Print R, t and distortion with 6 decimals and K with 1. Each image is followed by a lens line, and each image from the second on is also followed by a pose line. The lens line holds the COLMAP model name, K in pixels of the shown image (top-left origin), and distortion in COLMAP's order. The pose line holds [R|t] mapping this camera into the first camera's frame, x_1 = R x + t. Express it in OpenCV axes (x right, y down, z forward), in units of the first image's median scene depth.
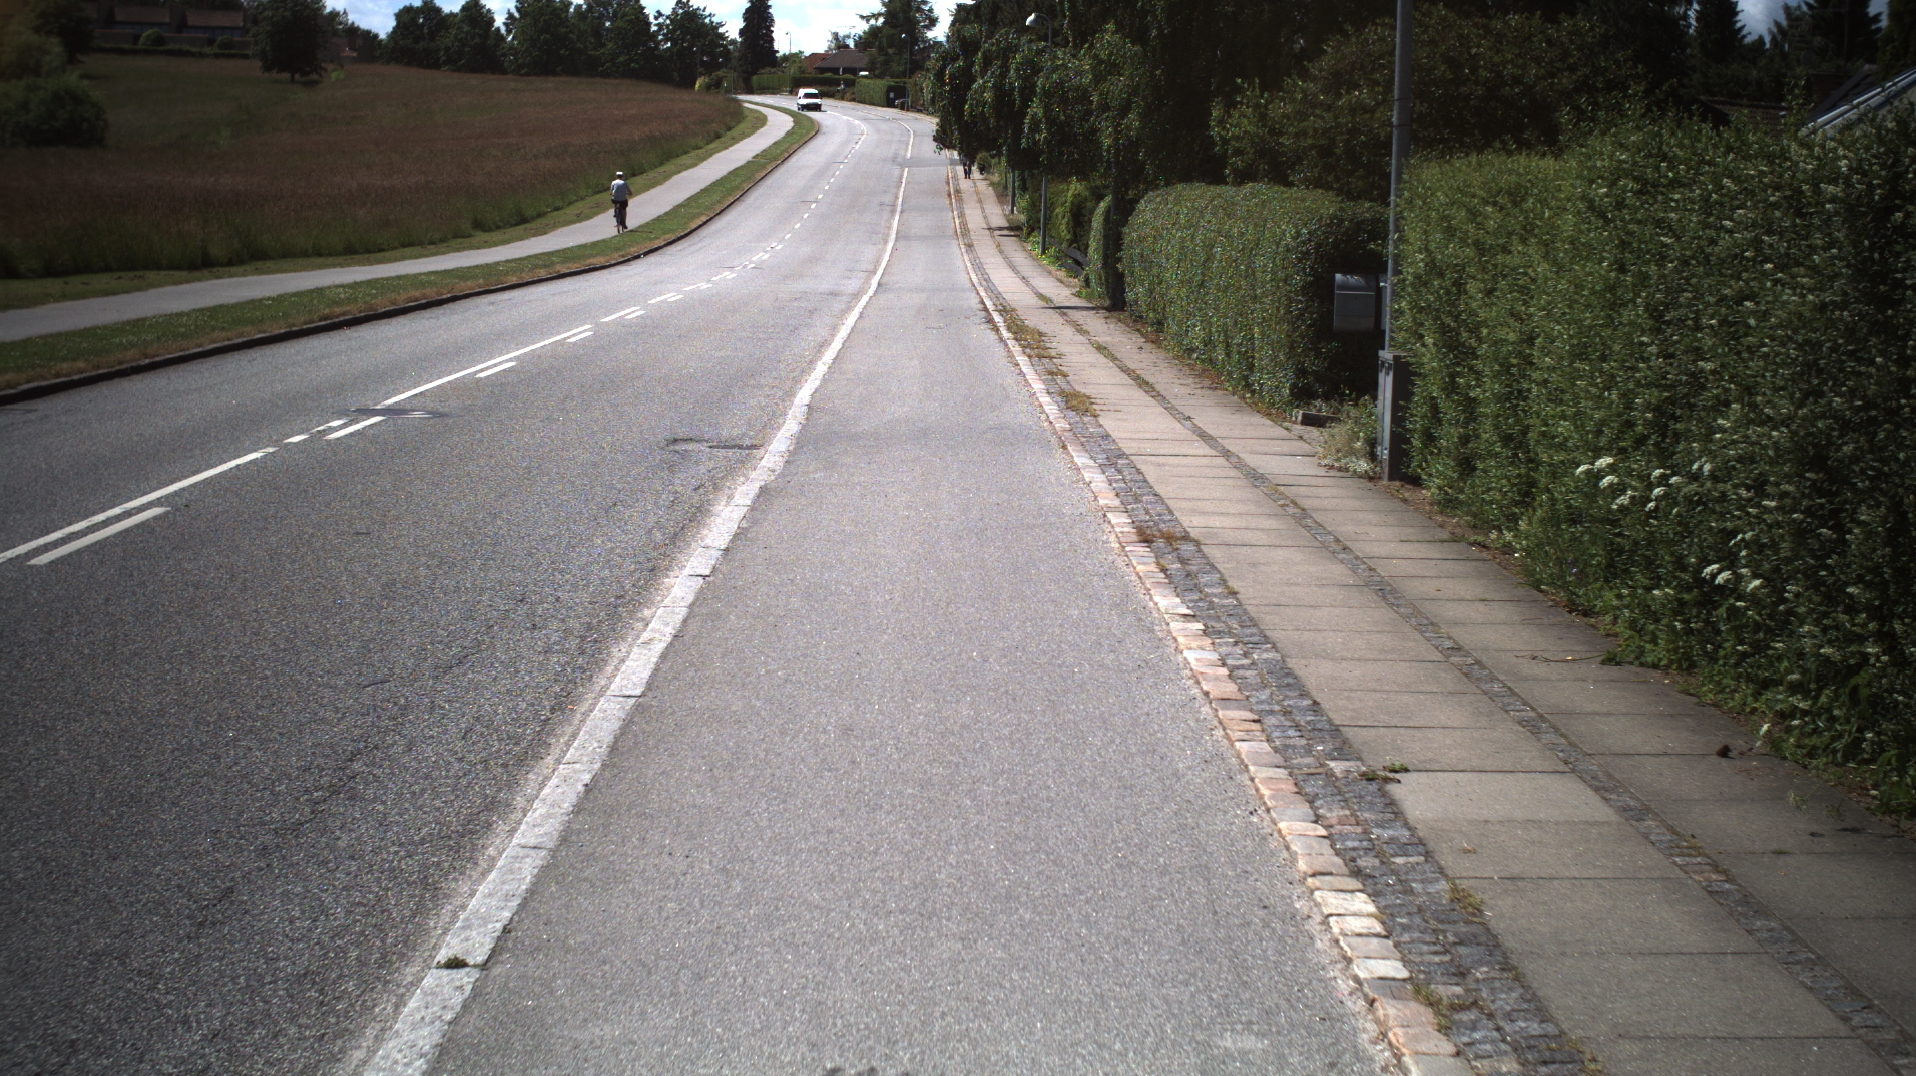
lens RADIAL K [[3615.1, 0, 958.0], [0, 3615.1, 538.0], [0, 0, 1]] dist [-0.284776, 0.458064]
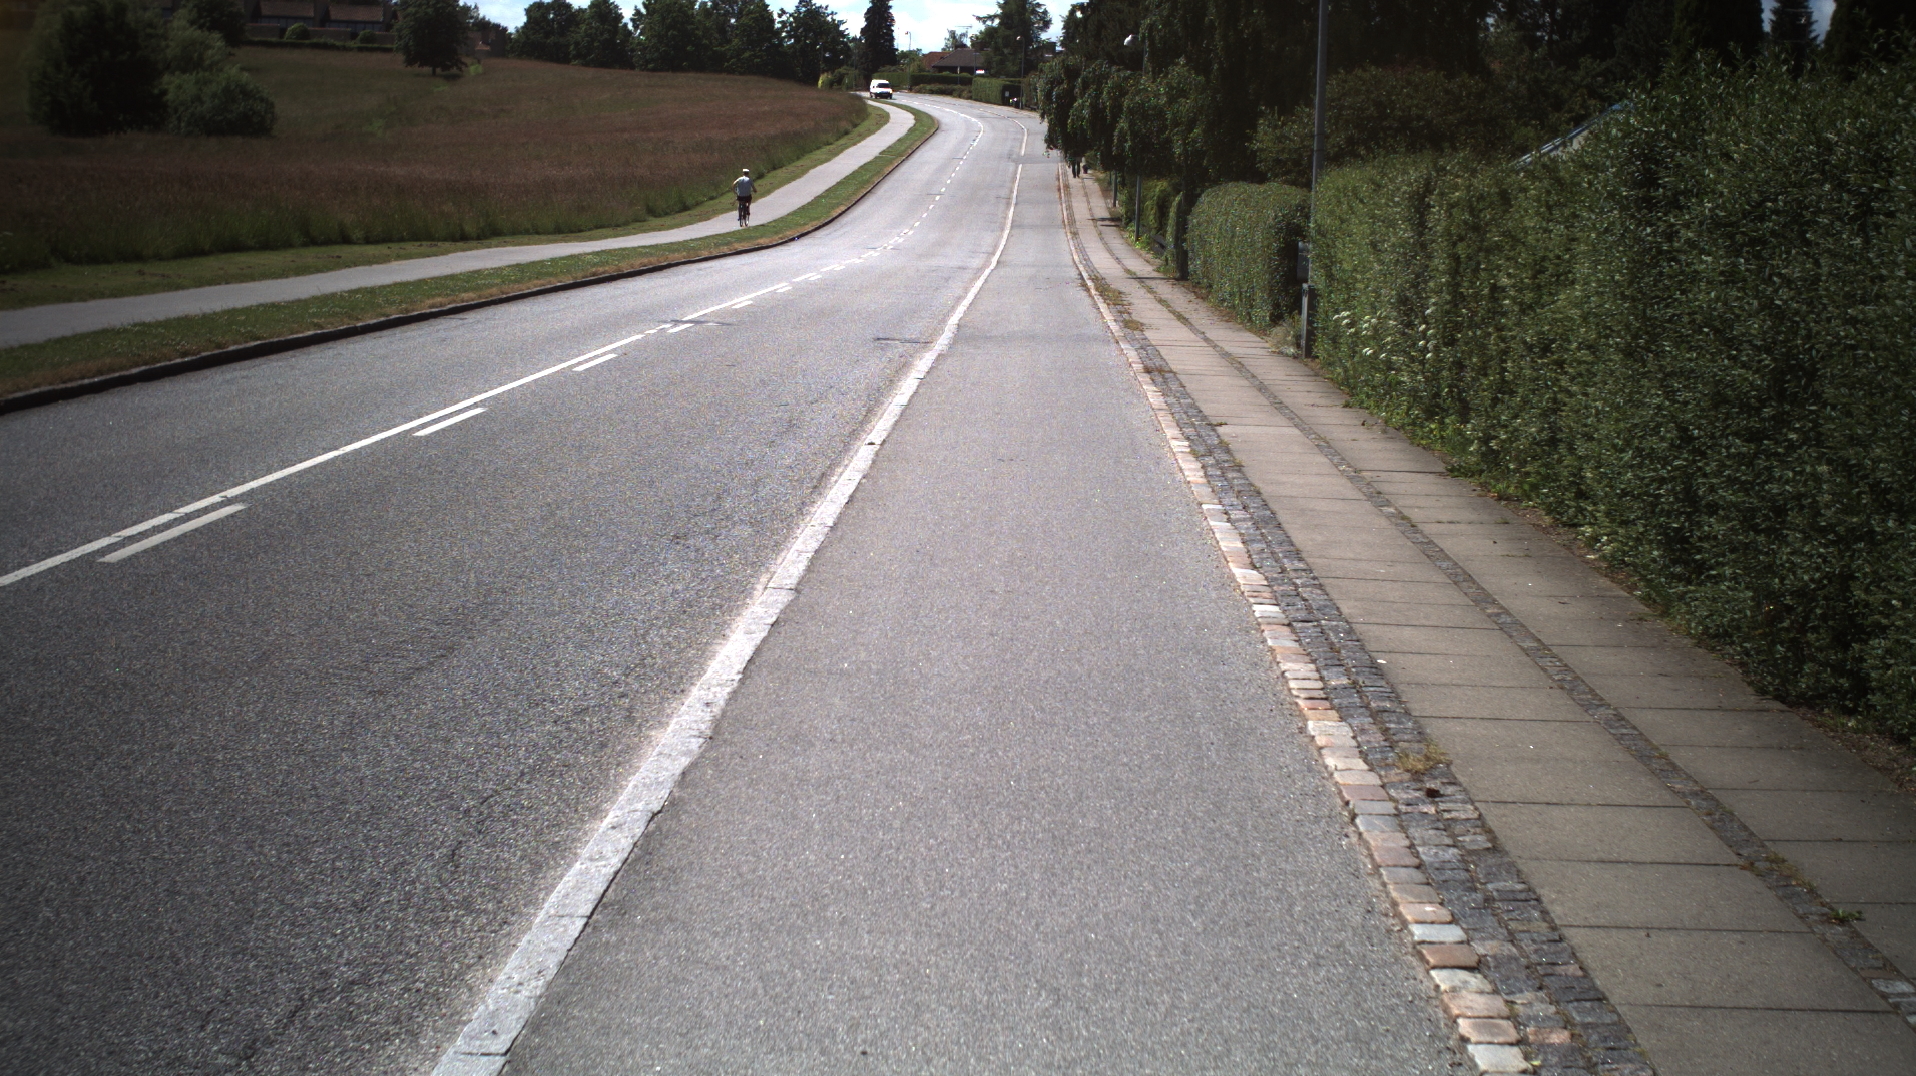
lens RADIAL K [[3615.1, 0, 958.0], [0, 3615.1, 538.0], [0, 0, 1]] dist [-0.284776, 0.458064]
pose [[0.999478, 0.011266, -0.030282, 0.001814], [-0.011218, 0.999936, 0.001751, 0.014689], [0.030300, -0.001410, 0.999540, -0.153698]]
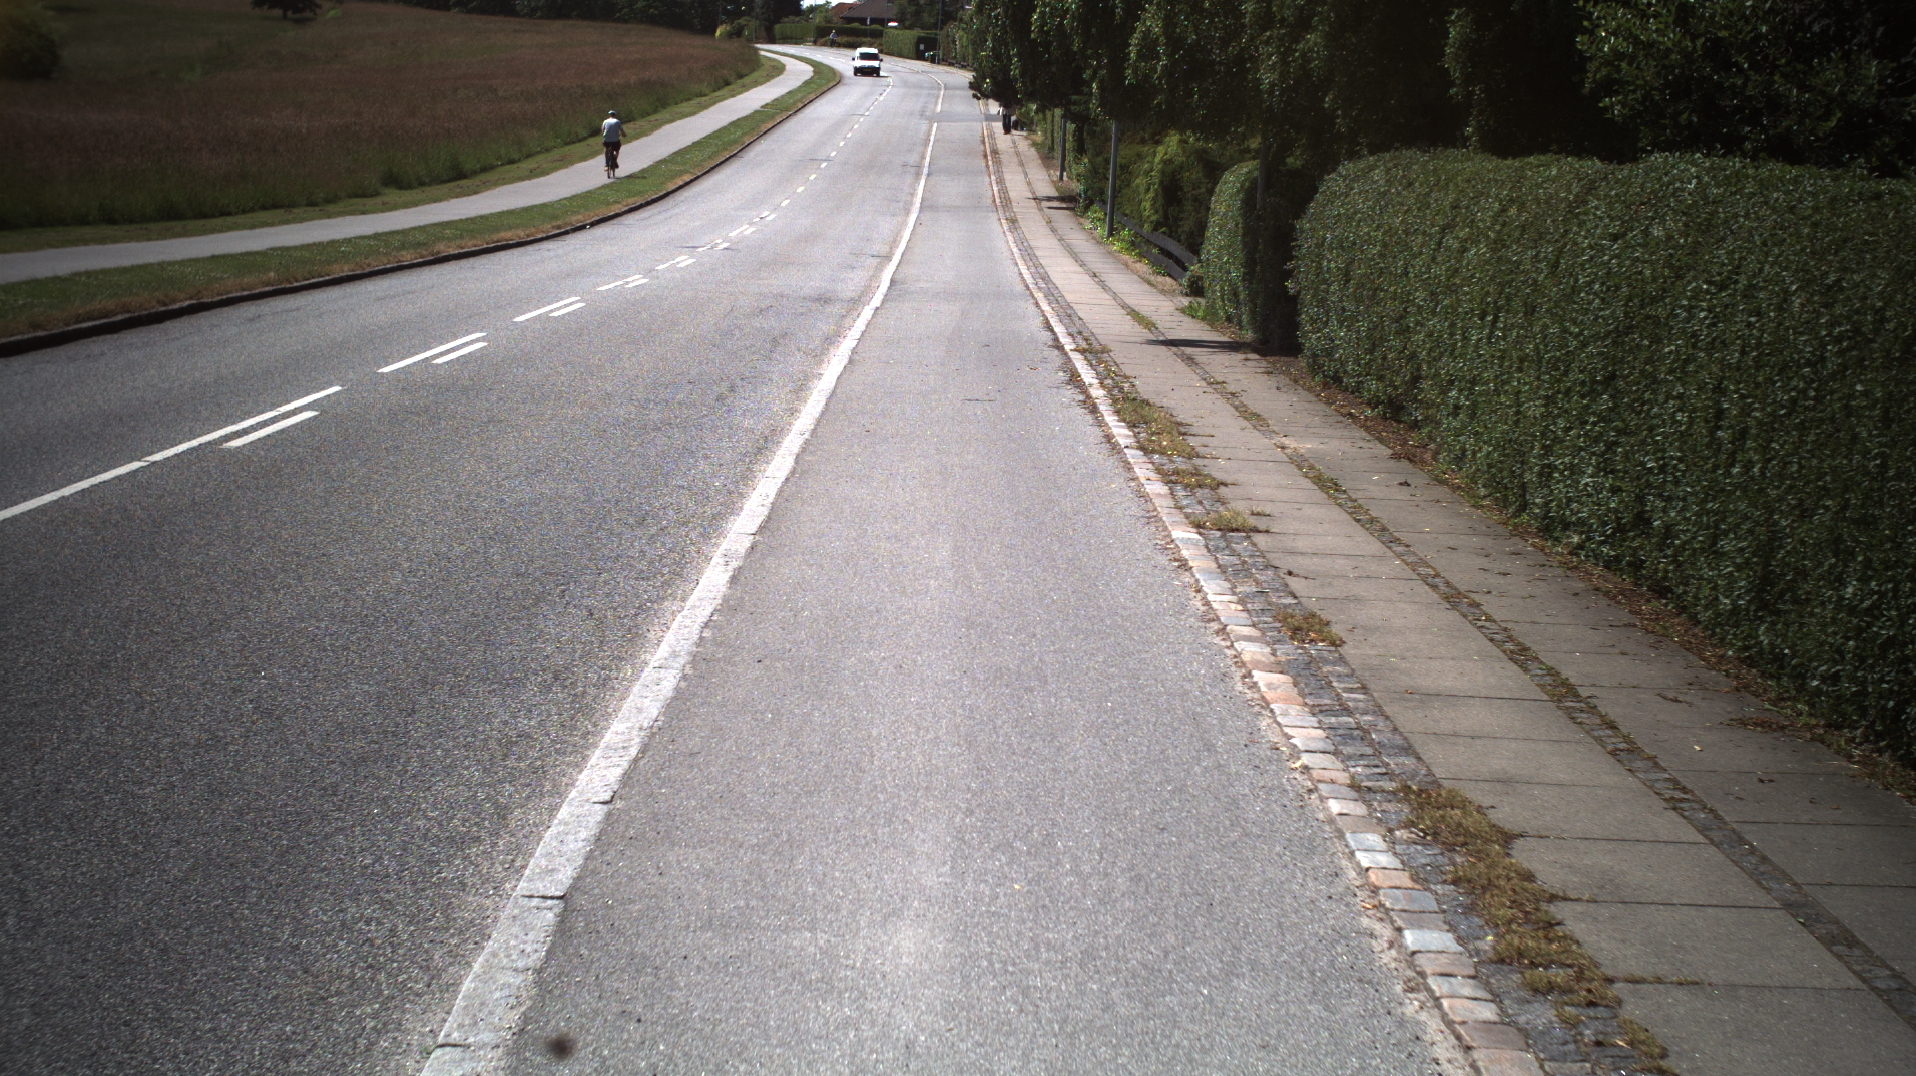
lens RADIAL K [[3615.1, 0, 958.0], [0, 3615.1, 538.0], [0, 0, 1]] dist [-0.284776, 0.458064]
pose [[0.999689, 0.024365, -0.005342, -0.002845], [-0.024305, 0.999643, 0.011088, -0.019694], [0.005610, -0.010955, 0.999924, 0.205230]]
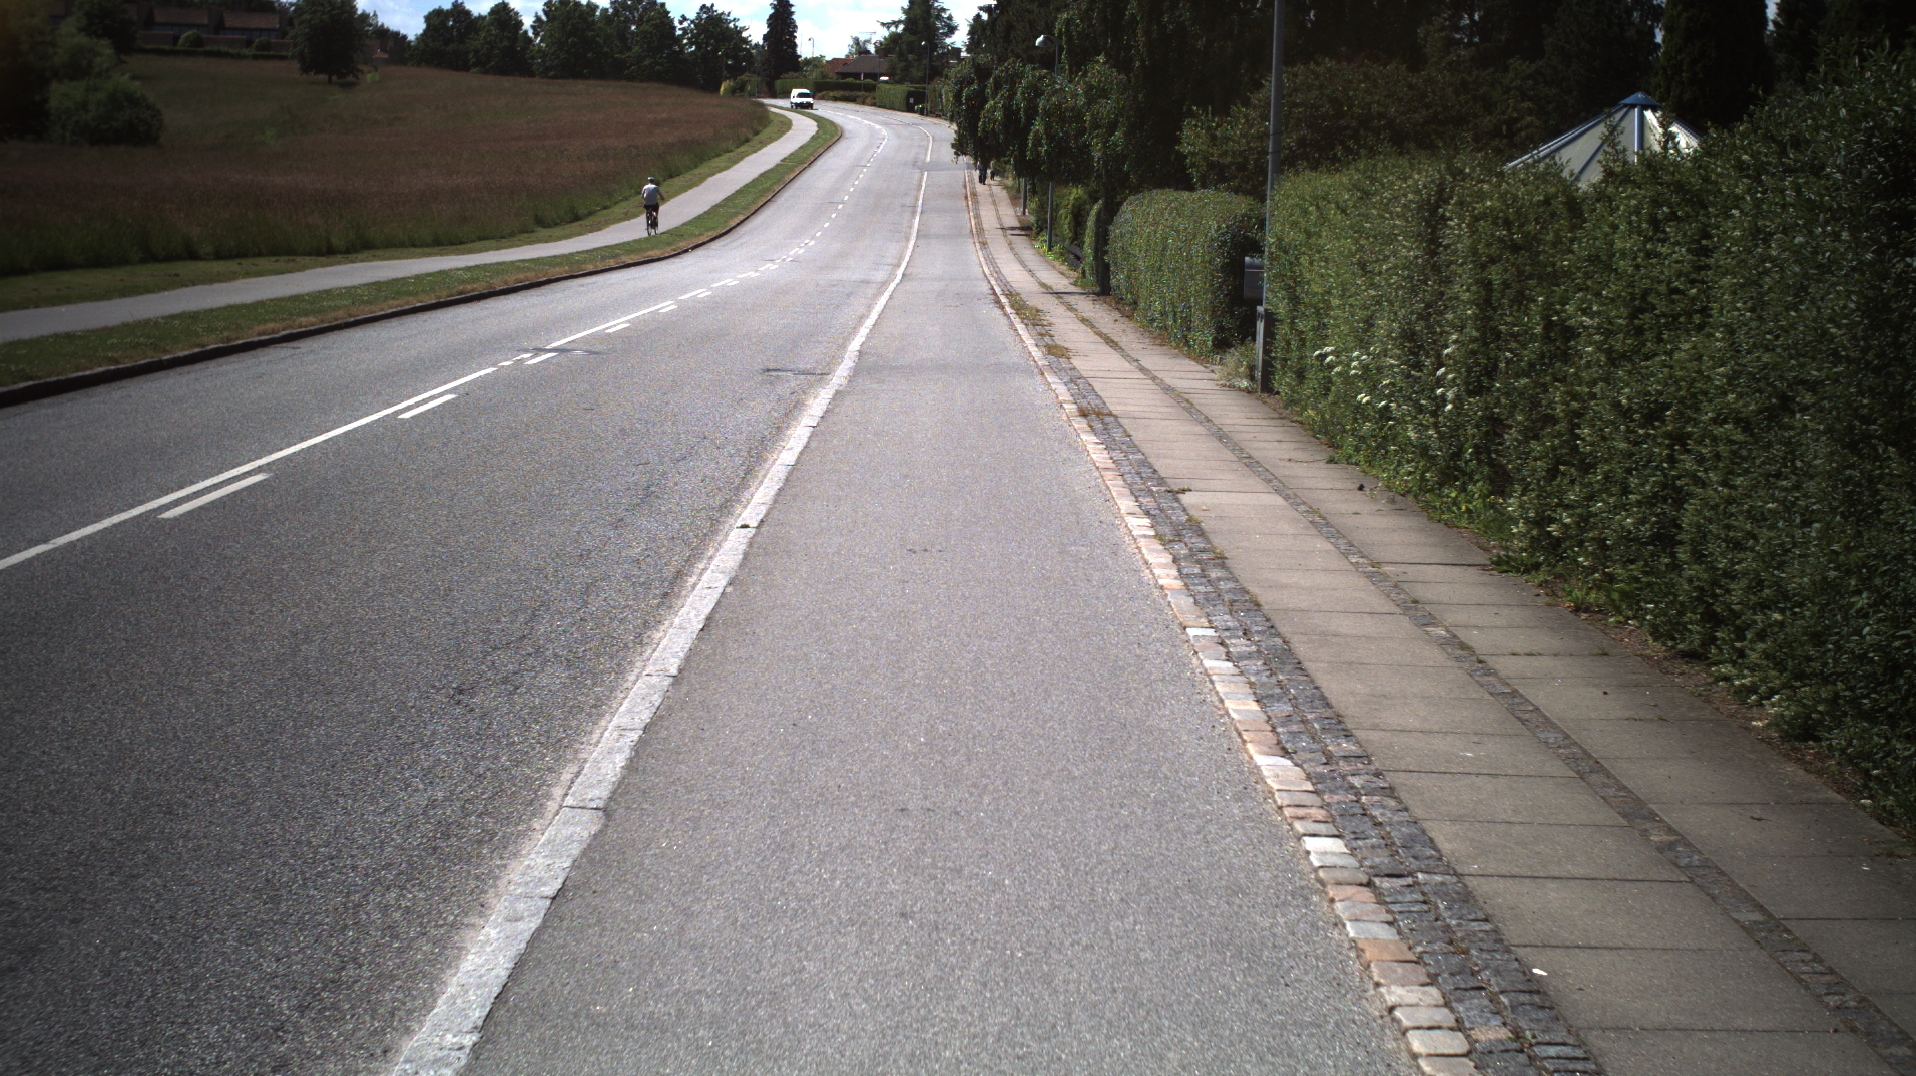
lens RADIAL K [[3615.1, 0, 958.0], [0, 3615.1, 538.0], [0, 0, 1]] dist [-0.284776, 0.458064]
pose [[0.999966, 0.007061, -0.004196, 0.000582], [-0.007064, 0.999975, -0.000666, 0.009747], [0.004191, 0.000695, 0.999991, -0.102681]]
